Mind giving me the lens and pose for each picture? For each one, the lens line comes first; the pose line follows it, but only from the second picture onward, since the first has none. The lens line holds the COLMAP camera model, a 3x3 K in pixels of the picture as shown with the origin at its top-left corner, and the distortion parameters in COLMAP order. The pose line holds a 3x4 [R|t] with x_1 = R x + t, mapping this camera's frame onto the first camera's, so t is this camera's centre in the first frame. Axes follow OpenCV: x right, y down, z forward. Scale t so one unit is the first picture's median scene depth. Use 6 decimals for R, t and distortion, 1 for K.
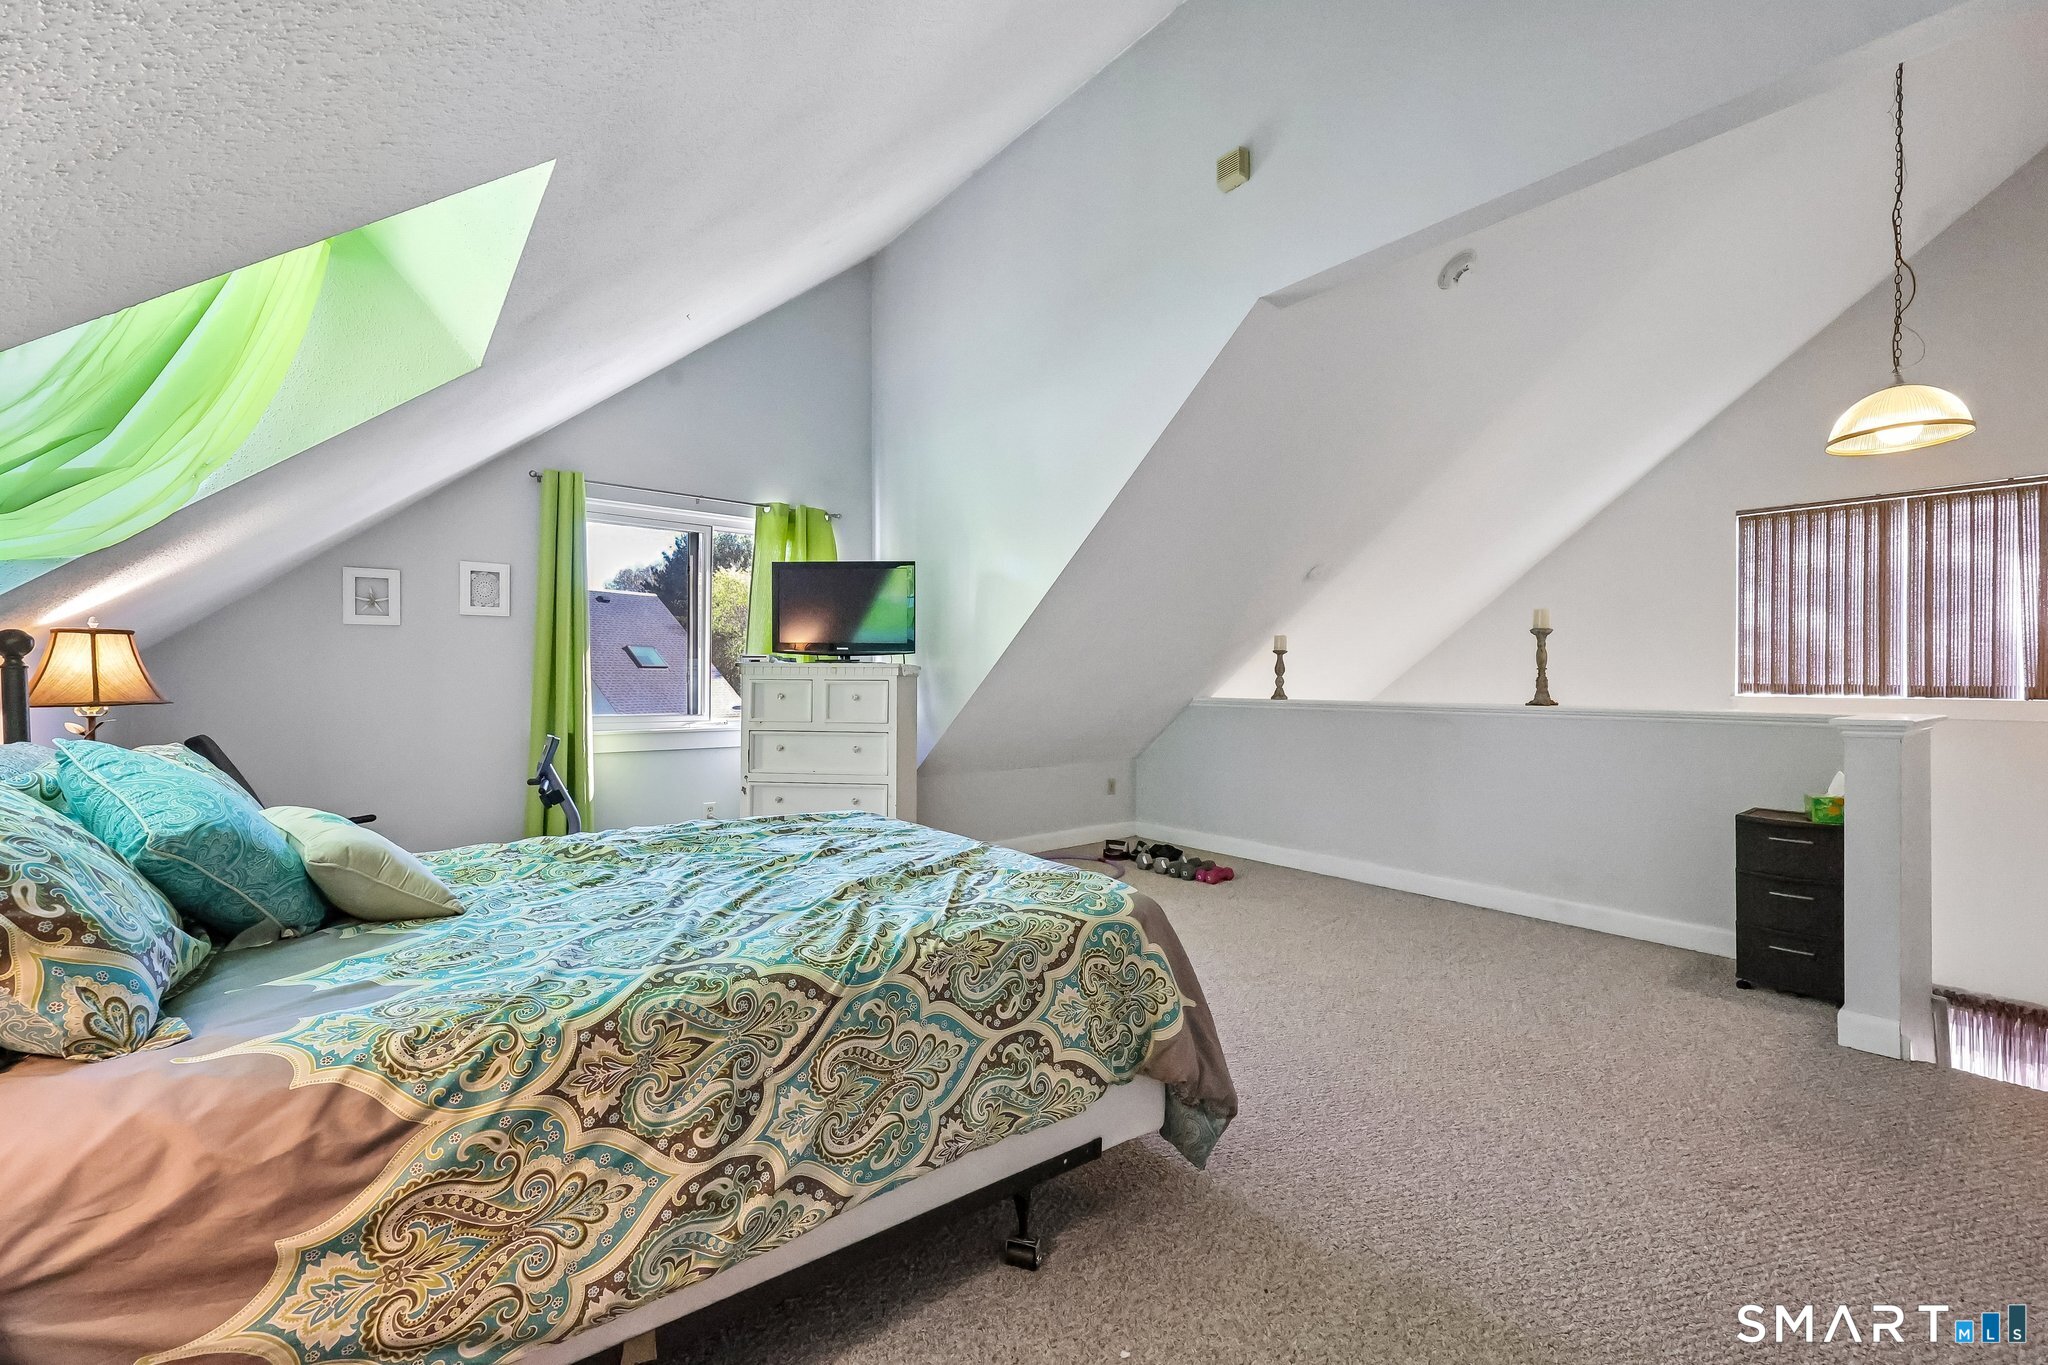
lens RADIAL K [[826.0, 0, 1032.8], [0, 826.0, 684.5], [0, 0, 1]] dist [-0.002916, 0.001155]
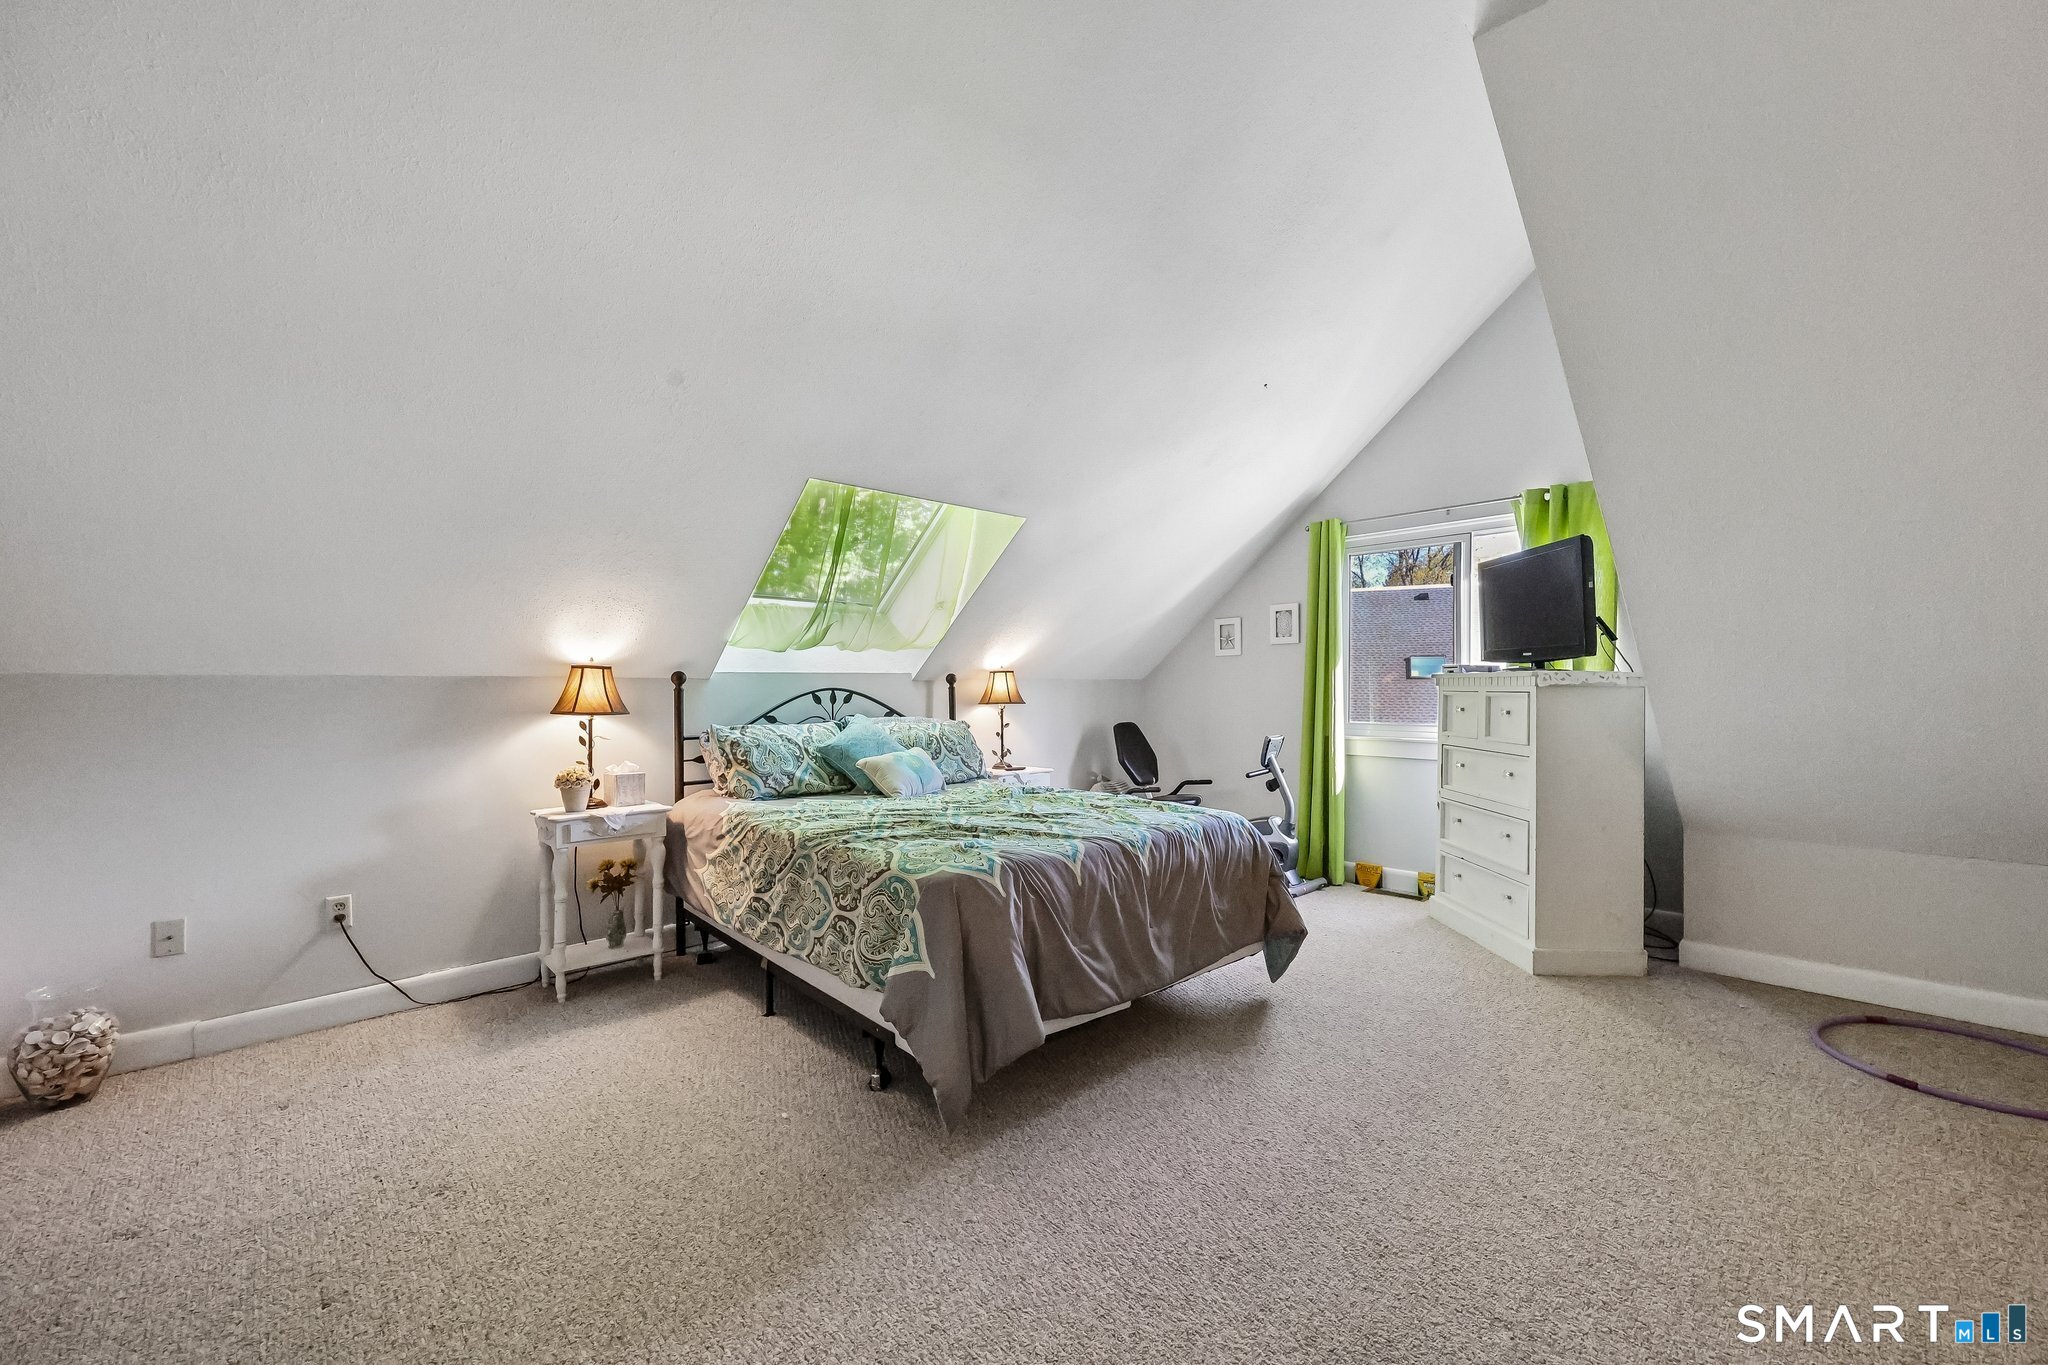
lens RADIAL K [[826.0, 0, 1031.7], [0, 826.0, 686.6], [0, 0, 1]] dist [-0.002916, 0.001155]
pose [[0.085683, -0.006140, -0.996304, 1.636363], [-0.002561, 0.999976, -0.006383, -0.013036], [0.996319, 0.003099, 0.085665, 1.247770]]
